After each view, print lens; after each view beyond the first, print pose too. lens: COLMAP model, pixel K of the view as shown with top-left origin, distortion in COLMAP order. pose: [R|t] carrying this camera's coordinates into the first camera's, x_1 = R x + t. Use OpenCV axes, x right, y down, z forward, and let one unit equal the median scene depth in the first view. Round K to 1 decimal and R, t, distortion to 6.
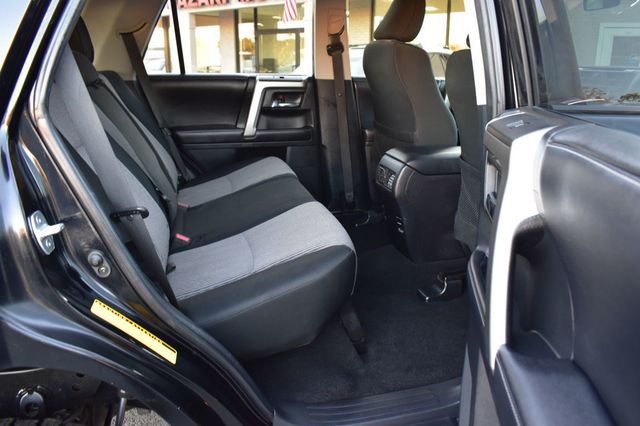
lens RADIAL K [[497.6, 0, 320.0], [0, 497.6, 213.0], [0, 0, 1]] dist [-0.096013, 0.001534]
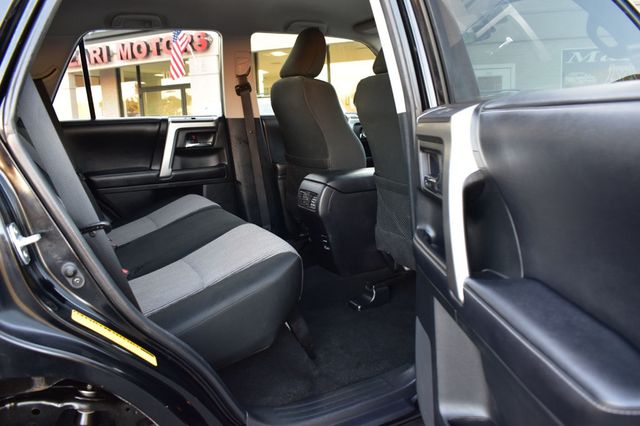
lens RADIAL K [[497.6, 0, 320.0], [0, 497.6, 213.0], [0, 0, 1]] dist [-0.096013, 0.001534]
pose [[0.973468, -0.084120, 0.212799, -0.070666], [0.105554, 0.990201, -0.091436, 0.055570], [-0.203022, 0.111472, 0.972808, -0.044016]]
